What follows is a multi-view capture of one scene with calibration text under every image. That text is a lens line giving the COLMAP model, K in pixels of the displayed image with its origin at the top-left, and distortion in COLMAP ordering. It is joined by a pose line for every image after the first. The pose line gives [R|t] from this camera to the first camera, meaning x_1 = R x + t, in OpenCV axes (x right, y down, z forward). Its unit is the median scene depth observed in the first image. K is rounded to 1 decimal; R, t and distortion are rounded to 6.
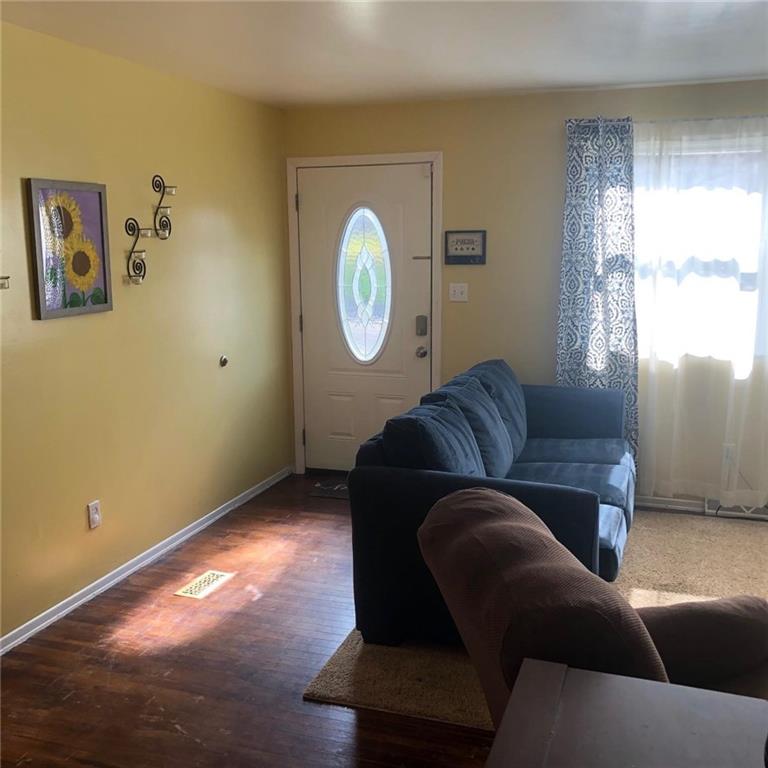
lens RADIAL K [[846.2, 0, 384.0], [0, 846.2, 384.0], [0, 0, 1]] dist [0.142422, -0.304670]
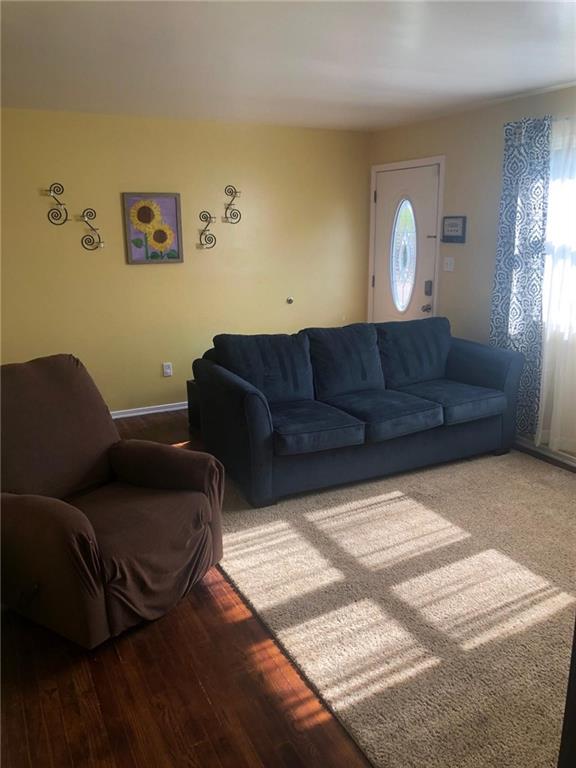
lens RADIAL K [[622.9, 0, 288.0], [0, 622.9, 384.0], [0, 0, 1]] dist [0.069353, -0.134981]
pose [[0.715775, 0.179094, -0.674975, 0.645200], [-0.118921, 0.983697, 0.134899, -0.029817], [0.688131, -0.016289, 0.725404, 0.137097]]
